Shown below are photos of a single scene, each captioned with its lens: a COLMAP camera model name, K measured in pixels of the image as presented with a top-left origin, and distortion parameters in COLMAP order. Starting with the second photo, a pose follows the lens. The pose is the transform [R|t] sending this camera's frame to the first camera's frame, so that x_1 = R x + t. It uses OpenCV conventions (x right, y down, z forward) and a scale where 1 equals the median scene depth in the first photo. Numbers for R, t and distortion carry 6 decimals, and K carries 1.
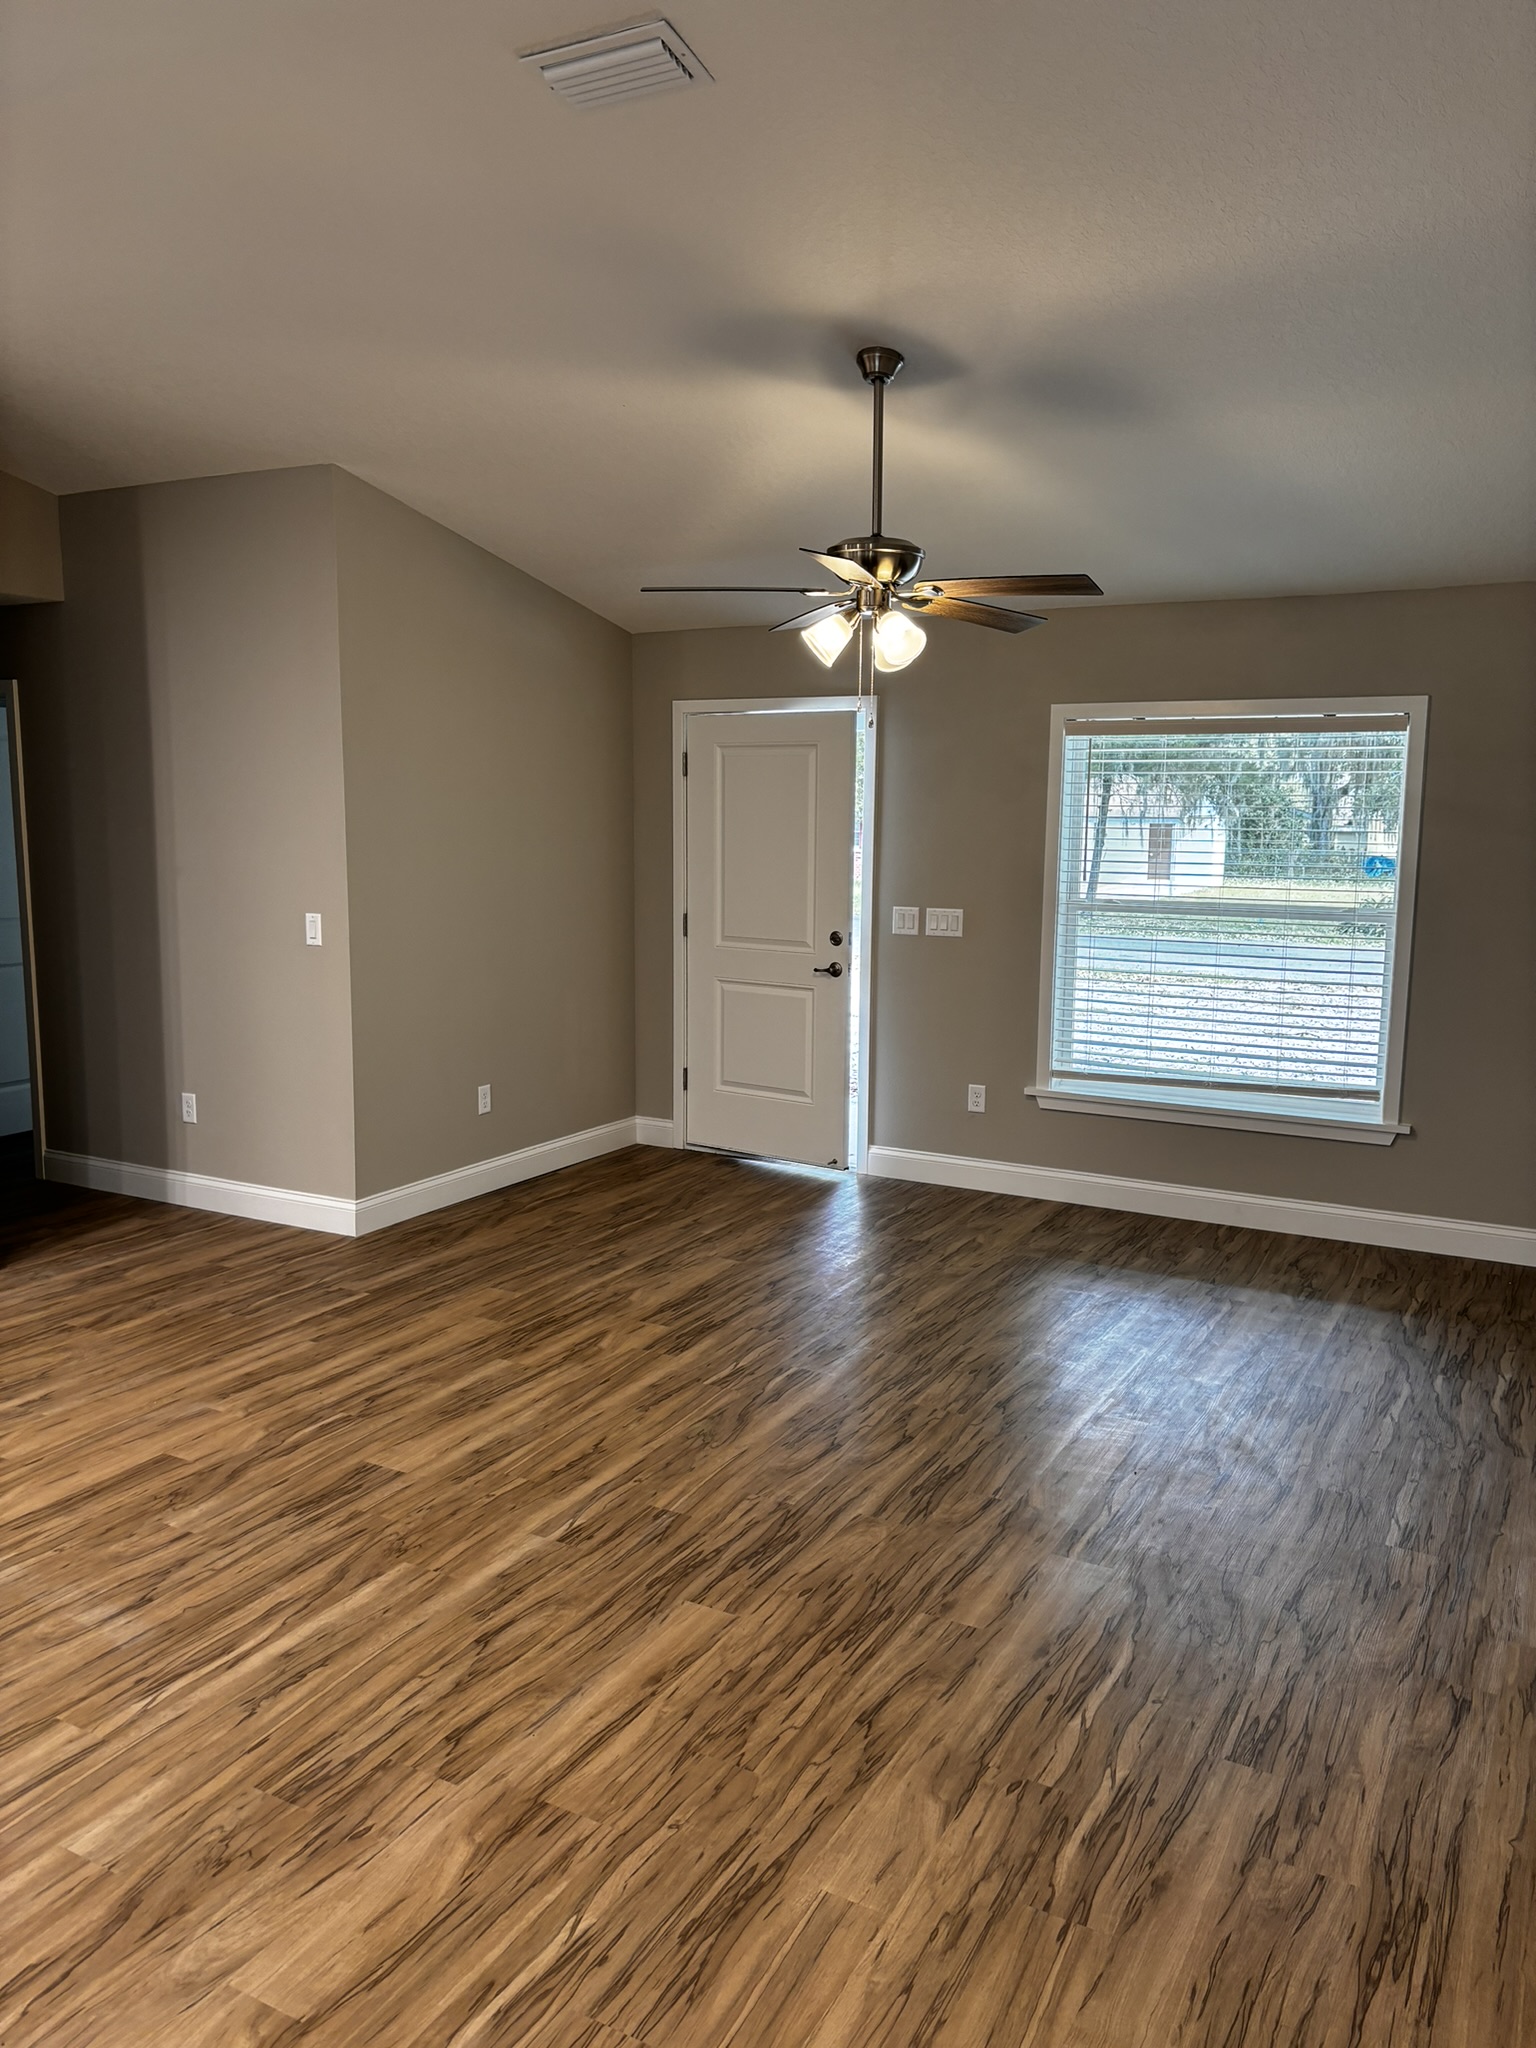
lens RADIAL K [[1532.2, 0, 758.4], [0, 1532.2, 1018.4], [0, 0, 1]] dist [0.047906, -0.060759]
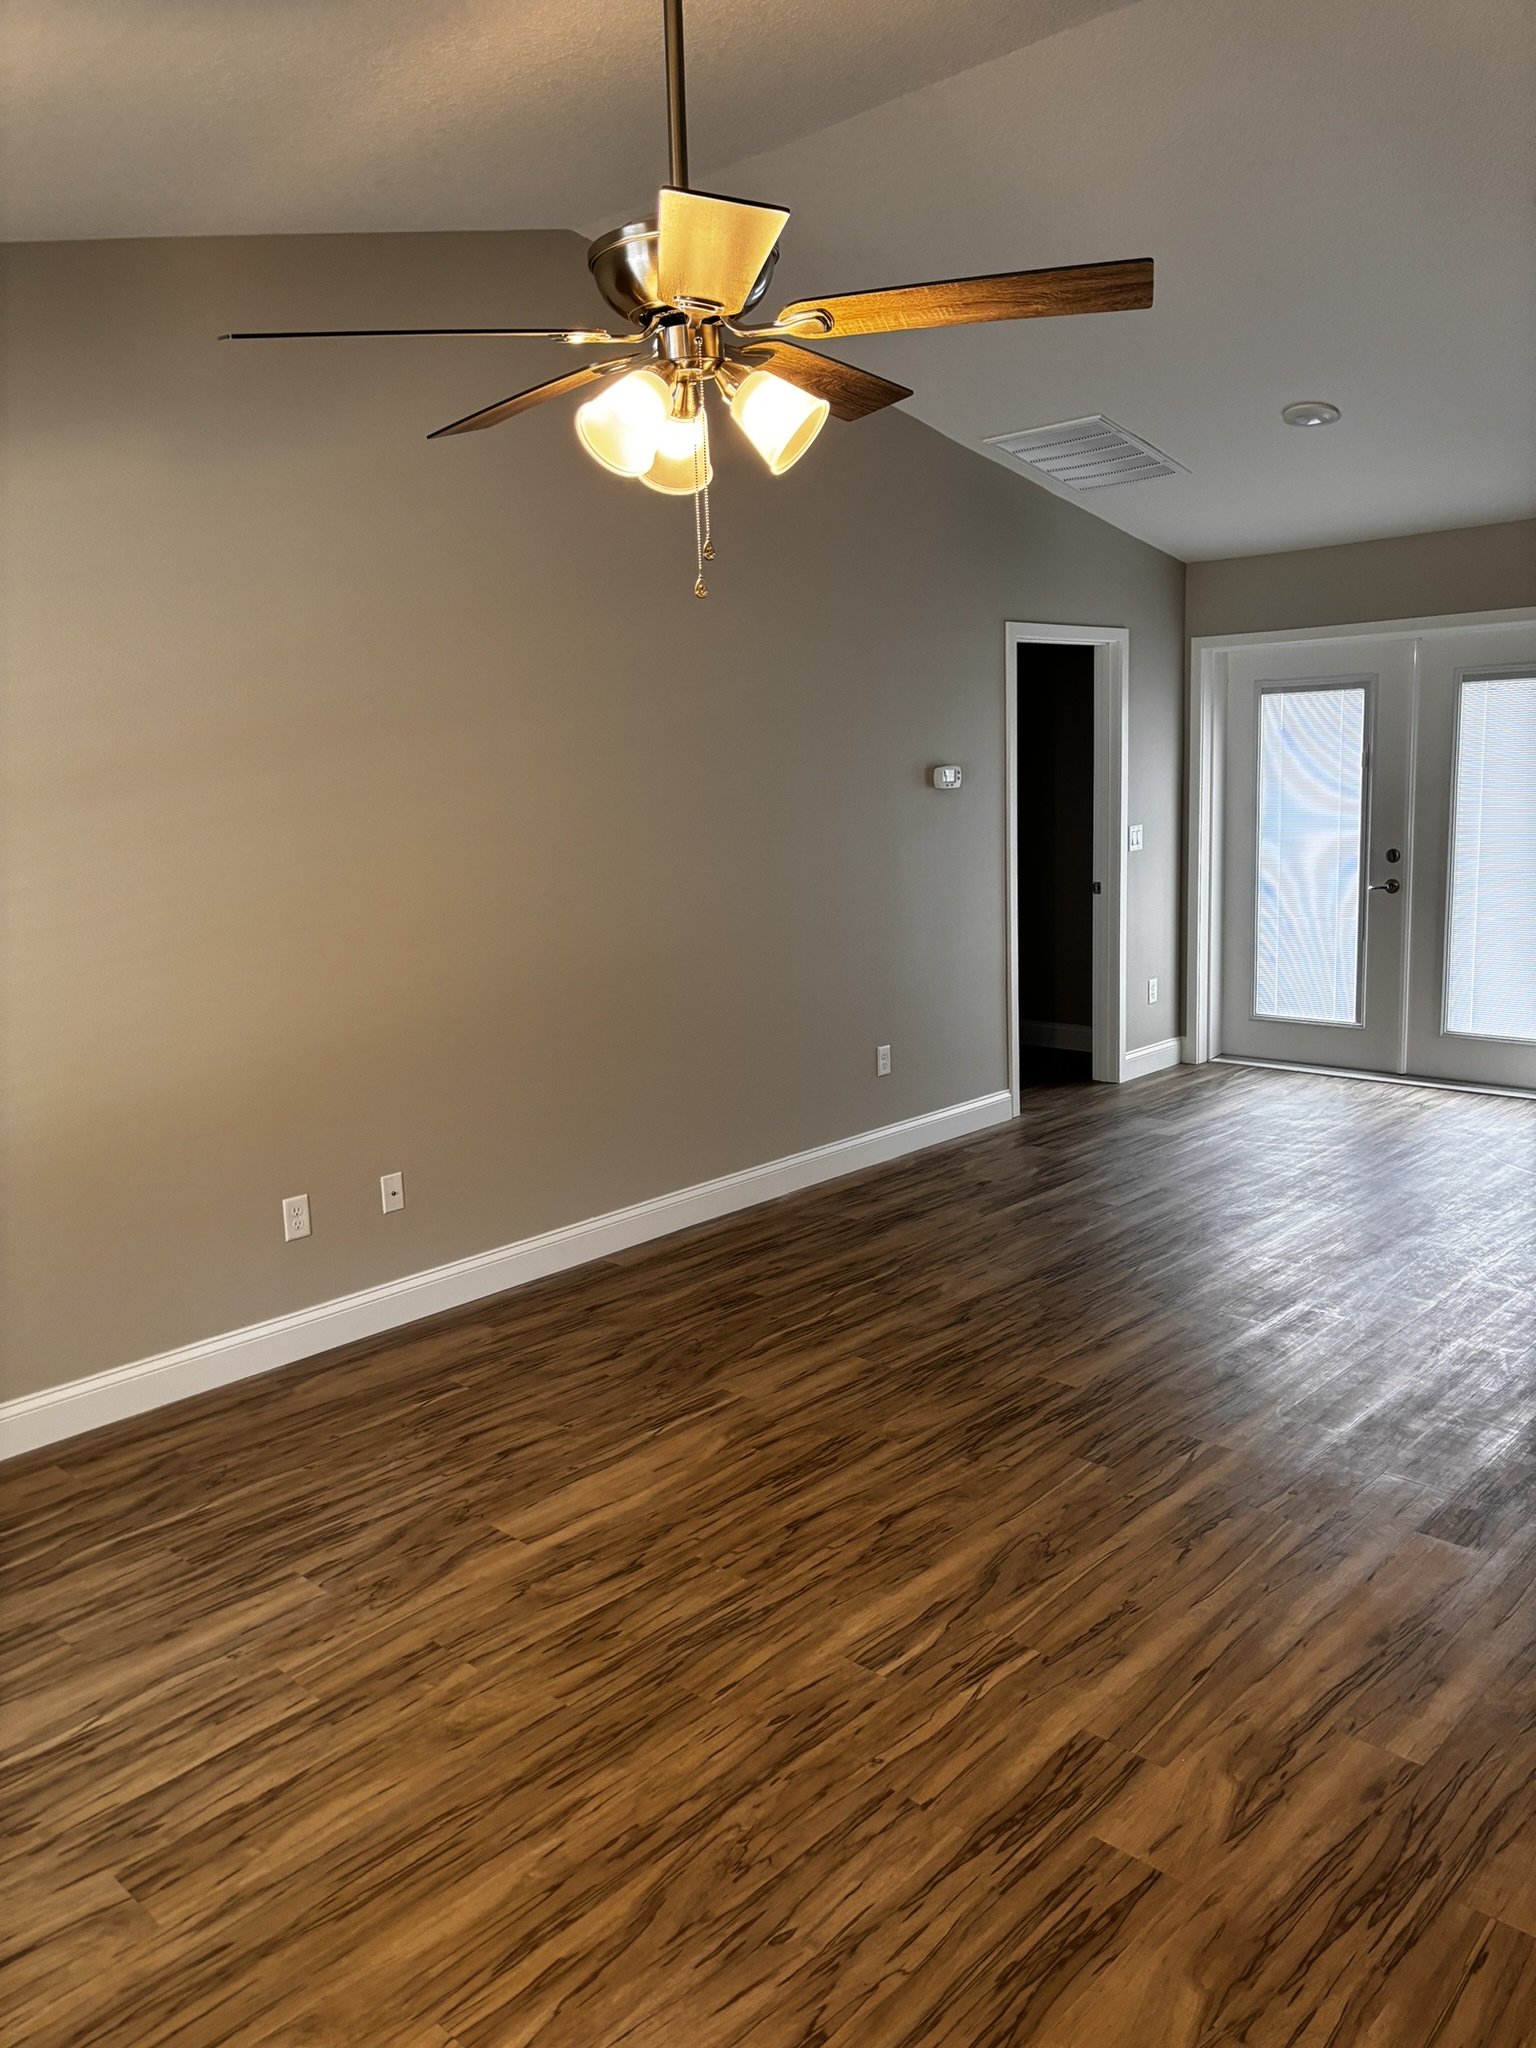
lens RADIAL K [[1532.2, 0, 760.3], [0, 1532.2, 1042.9], [0, 0, 1]] dist [0.047906, -0.060759]
pose [[-0.964997, -0.021851, 0.261348, -0.103063], [0.065143, 0.945321, 0.319569, -0.254268], [-0.254041, 0.325408, -0.910809, 1.831788]]
